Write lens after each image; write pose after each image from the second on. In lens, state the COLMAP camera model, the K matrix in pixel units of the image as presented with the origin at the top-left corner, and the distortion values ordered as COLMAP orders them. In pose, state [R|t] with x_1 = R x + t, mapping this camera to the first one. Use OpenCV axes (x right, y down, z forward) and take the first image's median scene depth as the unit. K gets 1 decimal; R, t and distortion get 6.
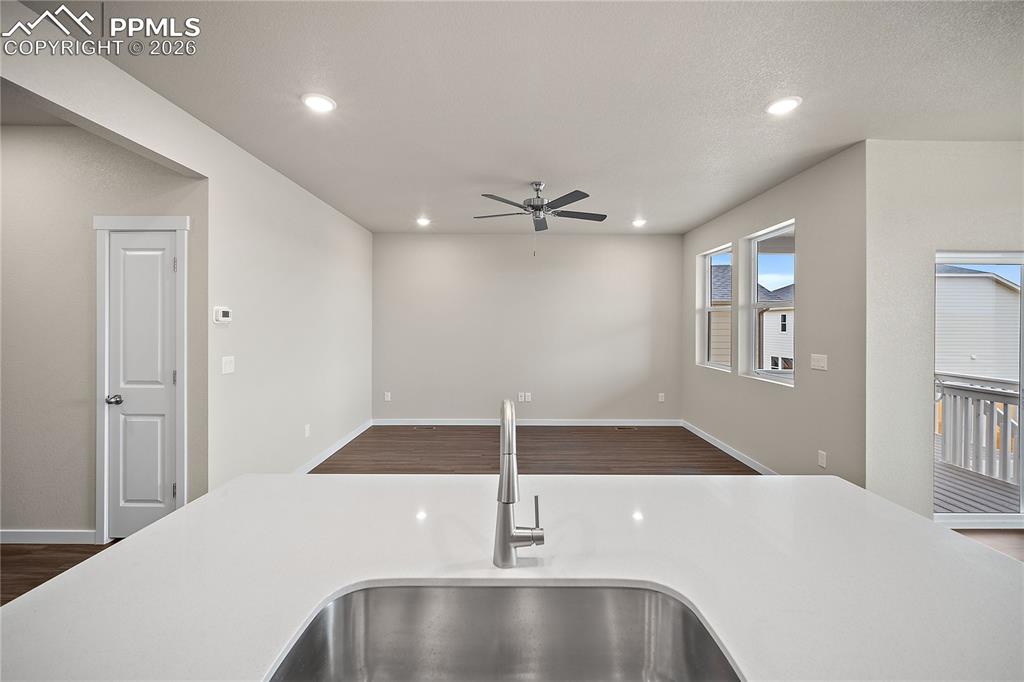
lens RADIAL K [[407.9, 0, 509.7], [0, 407.9, 323.9], [0, 0, 1]] dist [0.000020, 0.000084]
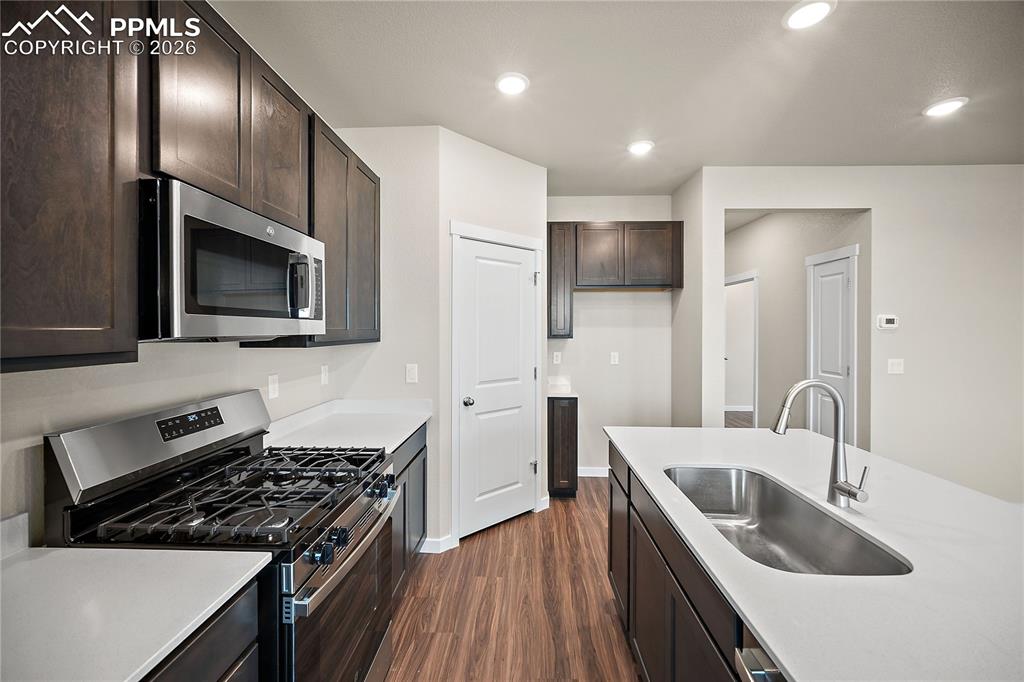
lens RADIAL K [[407.9, 0, 512.4], [0, 407.9, 332.5], [0, 0, 1]] dist [0.000020, 0.000084]
pose [[-0.029545, 0.007051, -0.999539, 0.493802], [0.003786, 0.999969, 0.006942, -0.004735], [0.999556, -0.003579, -0.029571, -0.022645]]
